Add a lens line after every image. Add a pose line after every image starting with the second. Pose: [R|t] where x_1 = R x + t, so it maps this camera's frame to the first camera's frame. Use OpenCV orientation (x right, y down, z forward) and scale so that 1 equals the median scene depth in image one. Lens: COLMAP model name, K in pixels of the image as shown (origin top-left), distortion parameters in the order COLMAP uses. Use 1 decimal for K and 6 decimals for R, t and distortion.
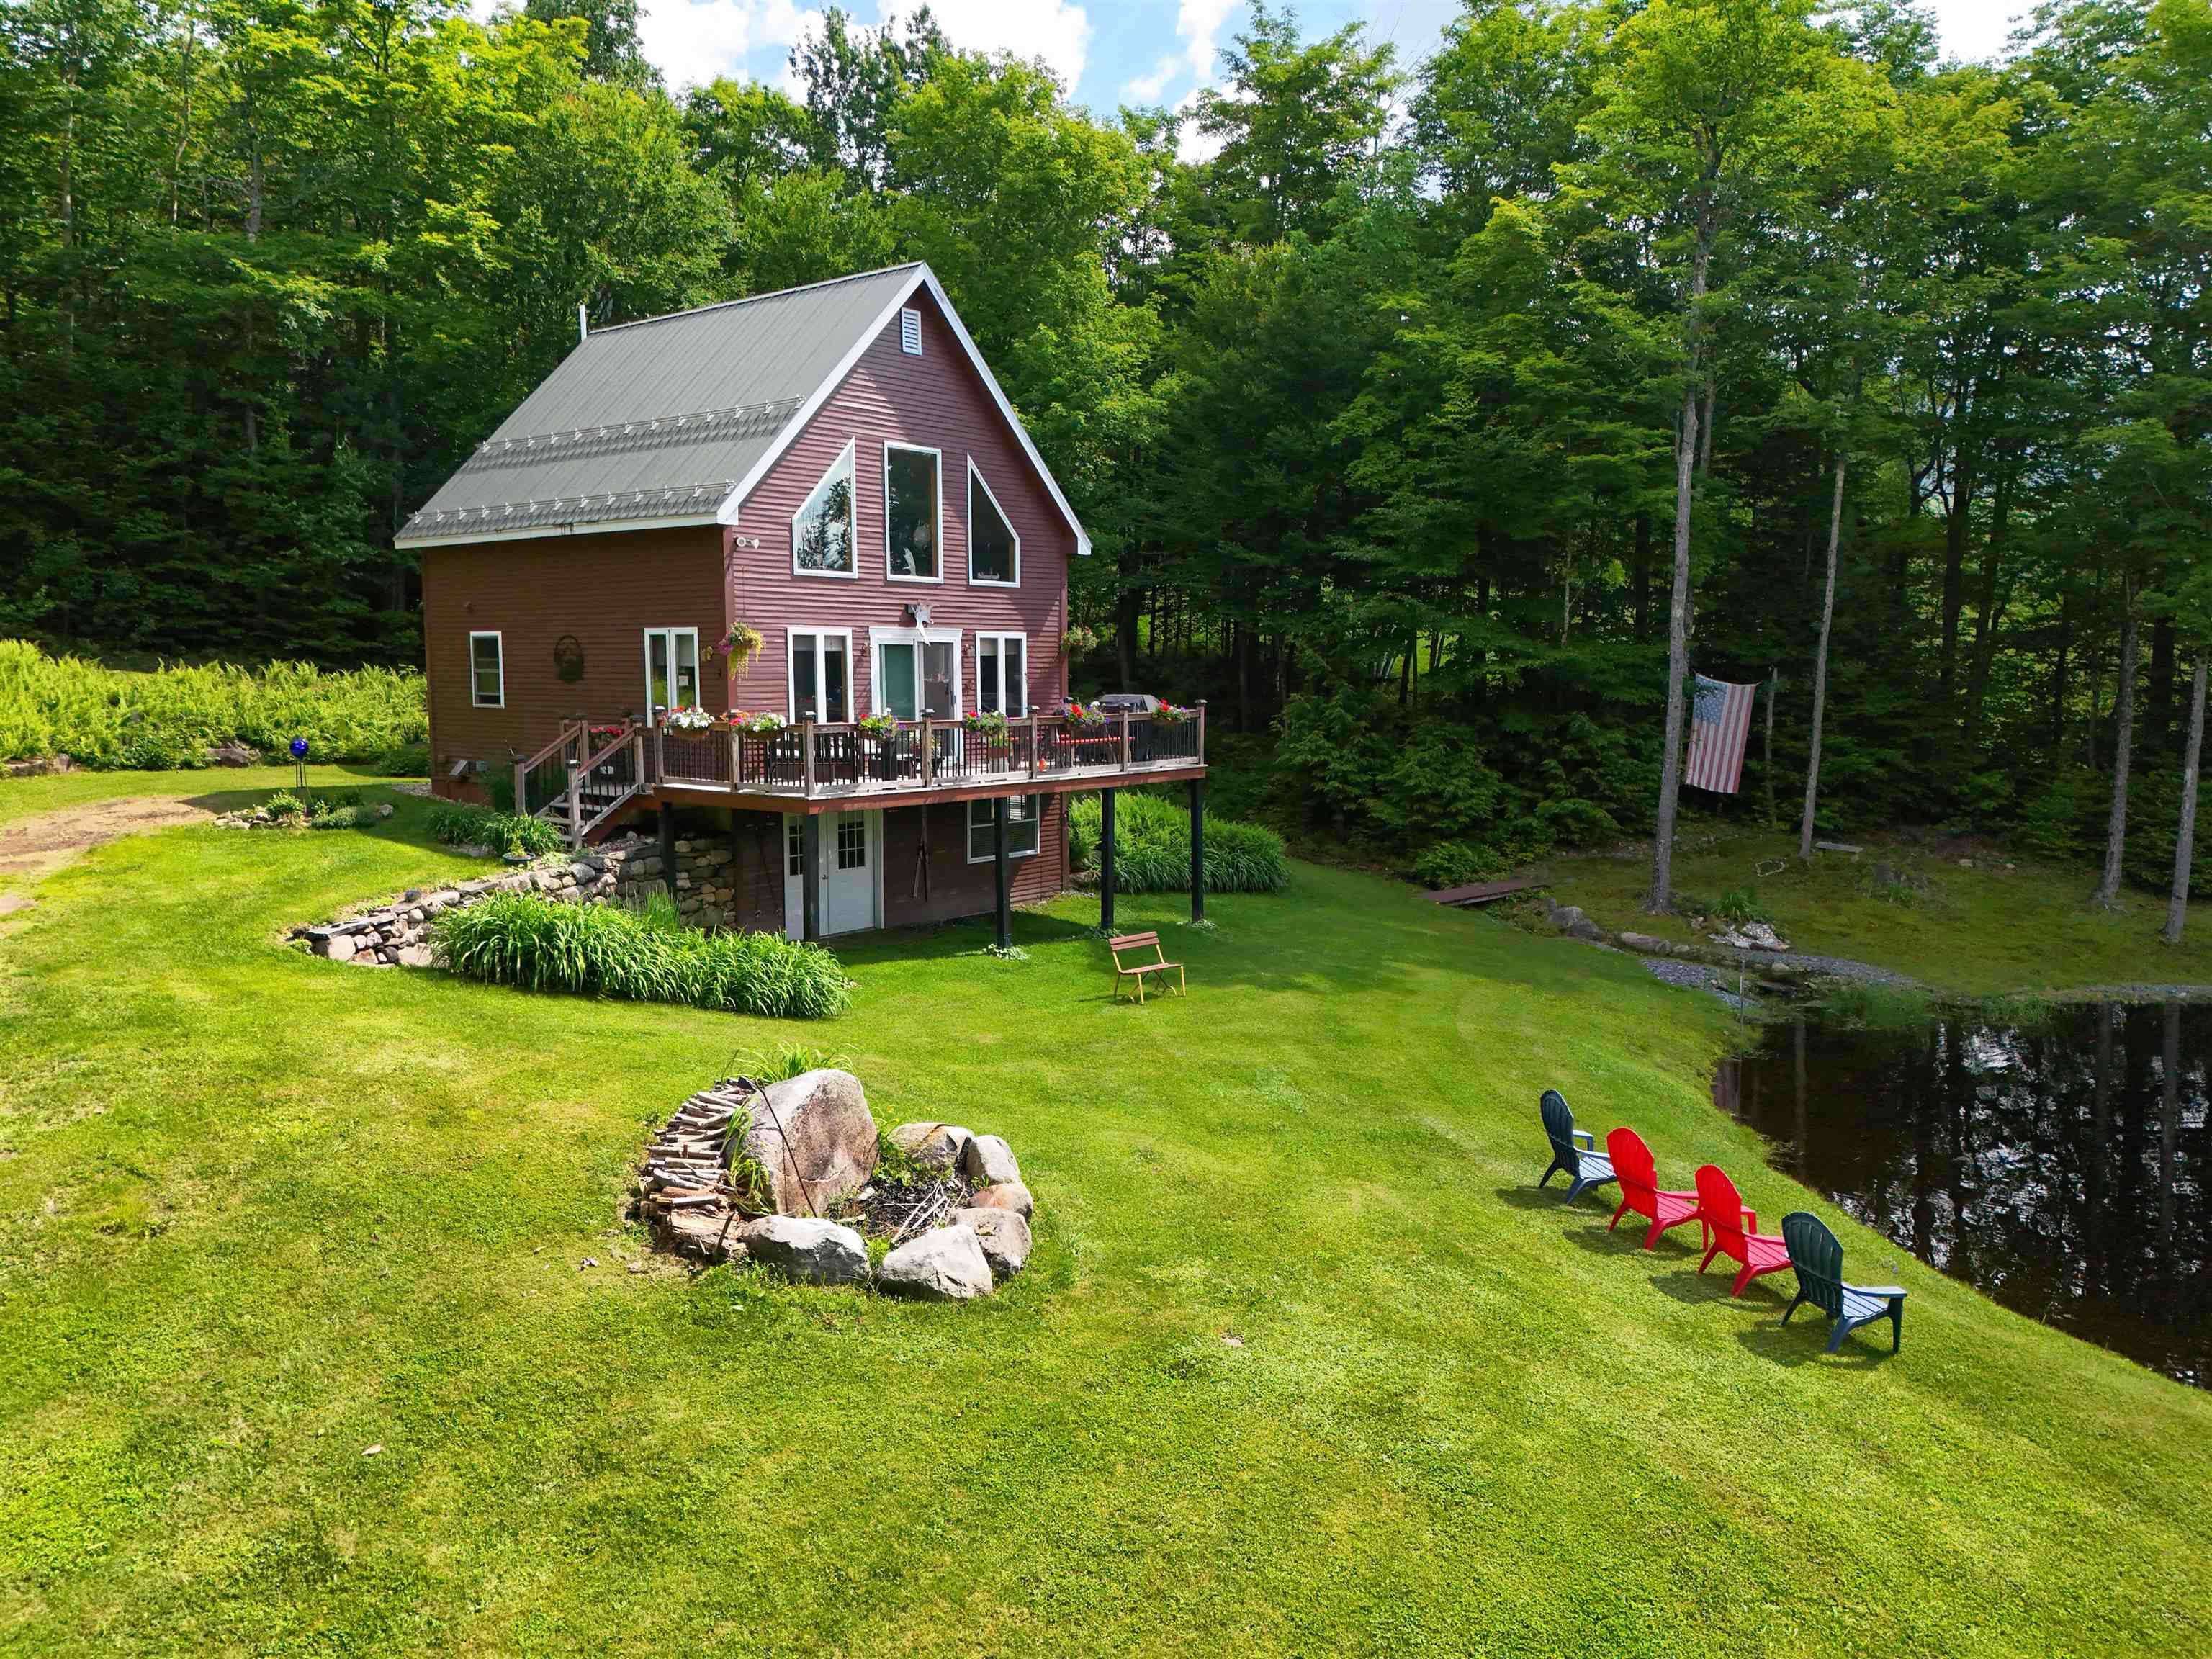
lens RADIAL K [[1607.0, 0, 1106.0], [0, 1607.0, 829.5], [0, 0, 1]] dist [0.080453, -0.079901]
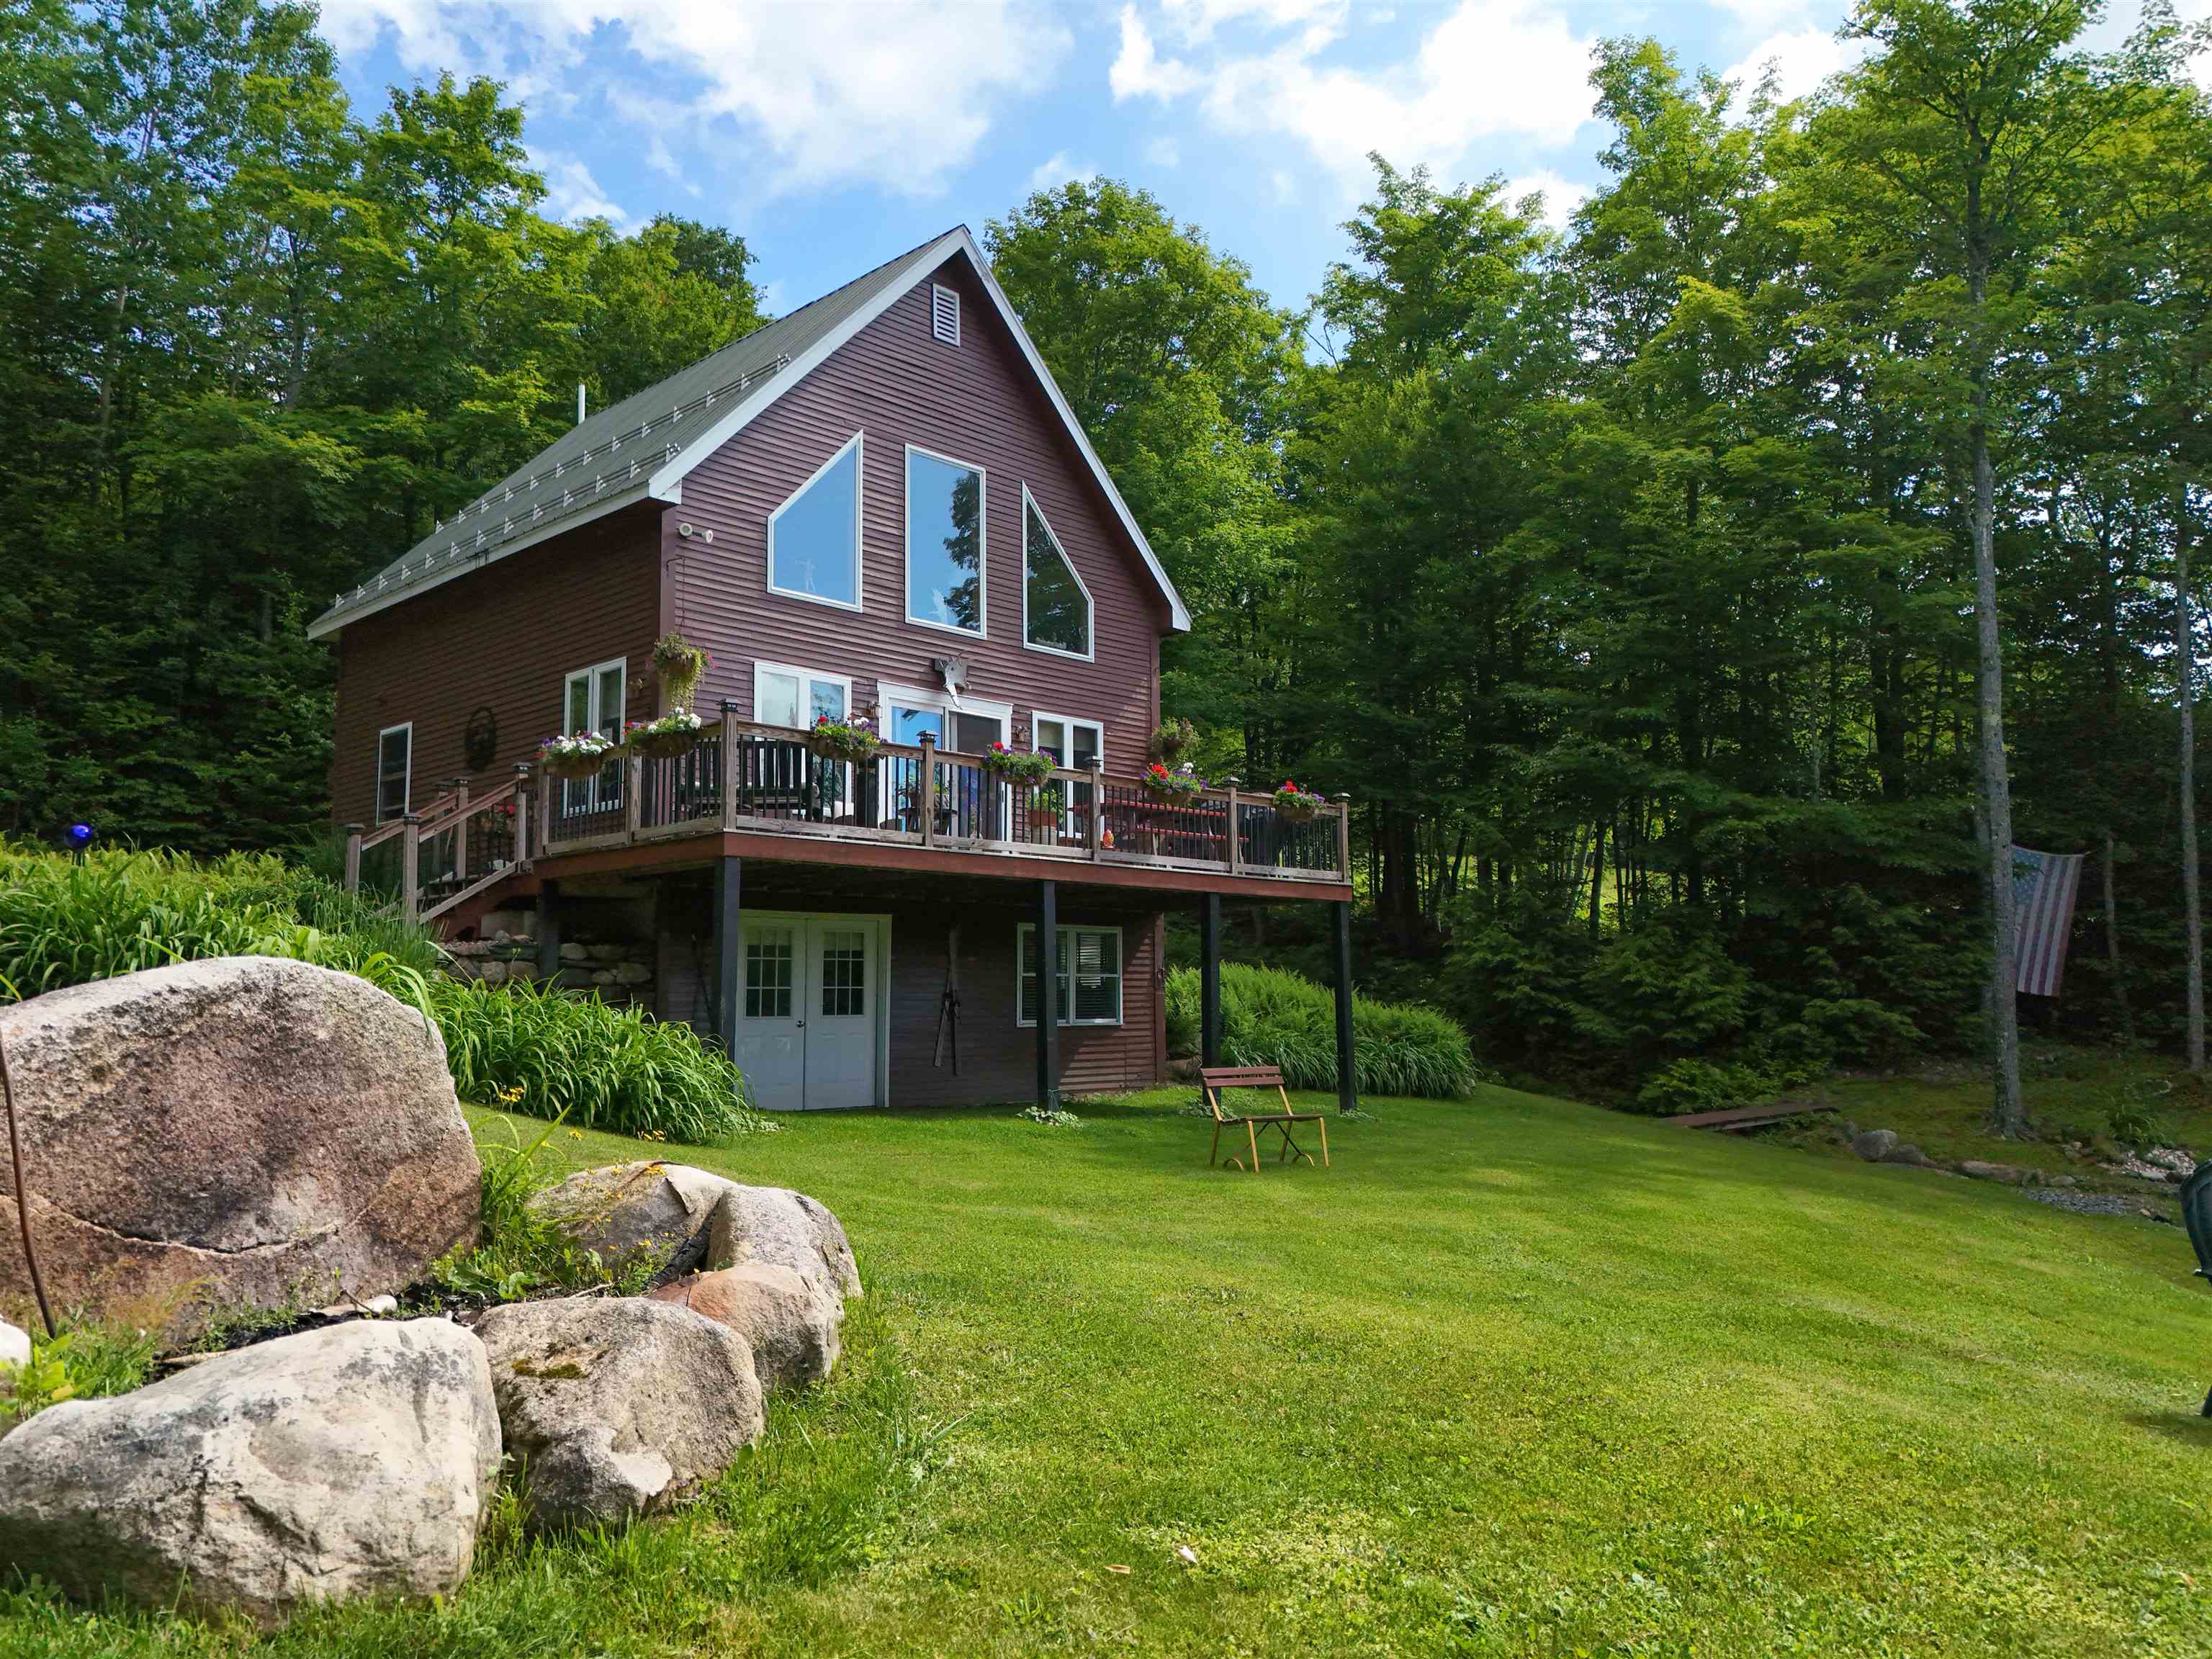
lens RADIAL K [[1607.0, 0, 1106.0], [0, 1607.0, 829.5], [0, 0, 1]] dist [0.080453, -0.079901]
pose [[0.995804, -0.019171, -0.089483, 0.018738], [-0.000597, 0.976431, -0.215831, 0.092922], [0.091511, 0.214979, 0.972322, 0.304200]]
